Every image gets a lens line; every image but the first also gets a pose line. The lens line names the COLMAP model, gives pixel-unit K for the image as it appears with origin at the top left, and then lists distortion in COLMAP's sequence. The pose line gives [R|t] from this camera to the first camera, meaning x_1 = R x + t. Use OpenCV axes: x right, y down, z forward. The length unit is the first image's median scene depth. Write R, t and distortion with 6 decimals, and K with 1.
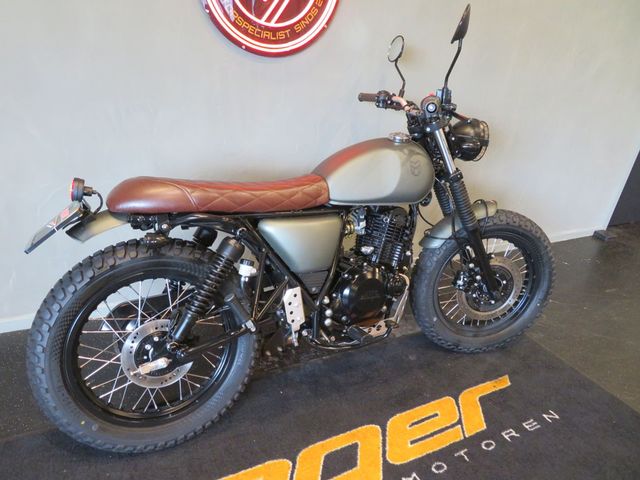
lens RADIAL K [[456.4, 0, 320.0], [0, 456.4, 240.0], [0, 0, 1]] dist [-0.002451, -0.002702]
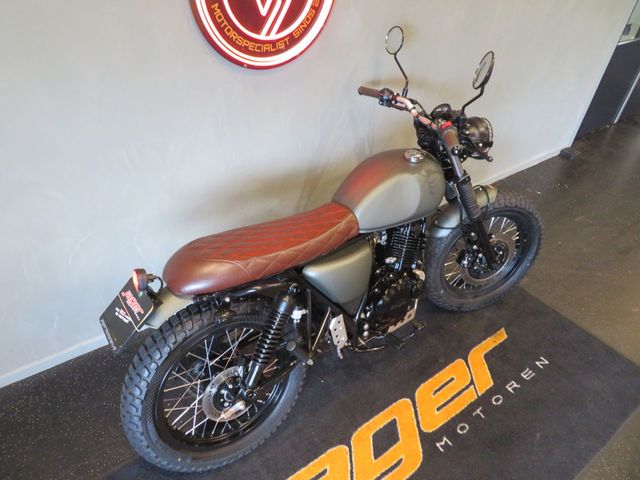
lens RADIAL K [[453.5, 0, 320.0], [0, 453.5, 240.0], [0, 0, 1]] dist [-0.005745, -0.000795]
pose [[0.989147, -0.124658, 0.077775, -0.146706], [0.101861, 0.963272, 0.248458, -0.322240], [-0.105890, -0.237840, 0.965515, -0.025575]]
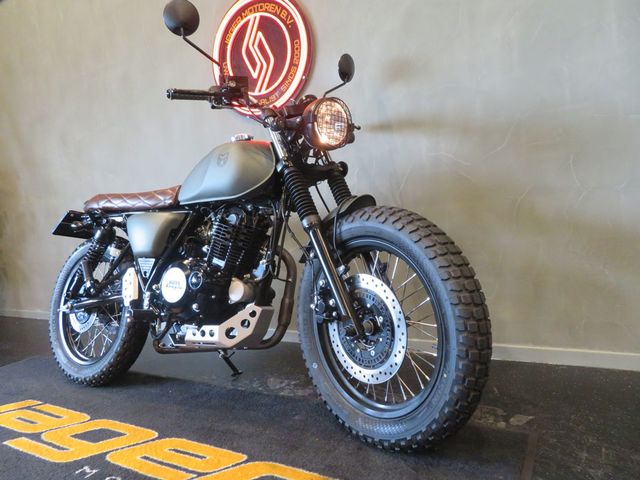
lens RADIAL K [[456.4, 0, 320.0], [0, 456.4, 240.0], [0, 0, 1]] dist [-0.002451, -0.002702]
pose [[0.495875, -0.101768, -0.862410, 1.124407], [-0.214610, 0.947943, -0.235259, 0.191093], [0.841458, 0.301740, 0.448220, 0.771999]]
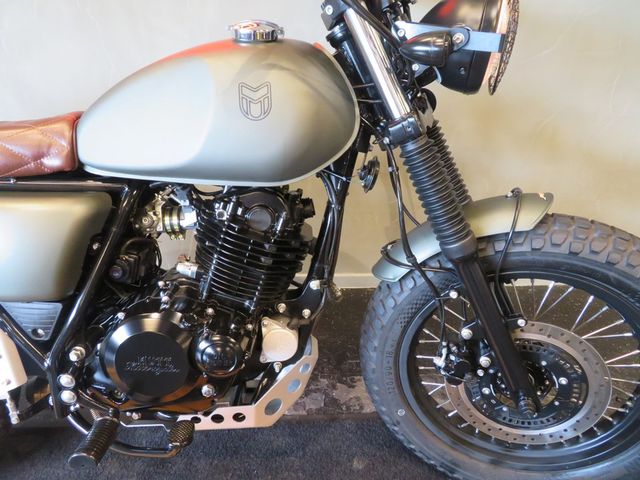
lens RADIAL K [[458.1, 0, 318.2], [0, 458.1, 238.5], [0, 0, 1]] dist [-0.005318, -0.002188]
pose [[0.893617, 0.141195, -0.426042, 0.448344], [-0.104667, 0.988615, 0.108100, -0.082423], [0.436455, -0.052007, 0.898222, 0.628983]]
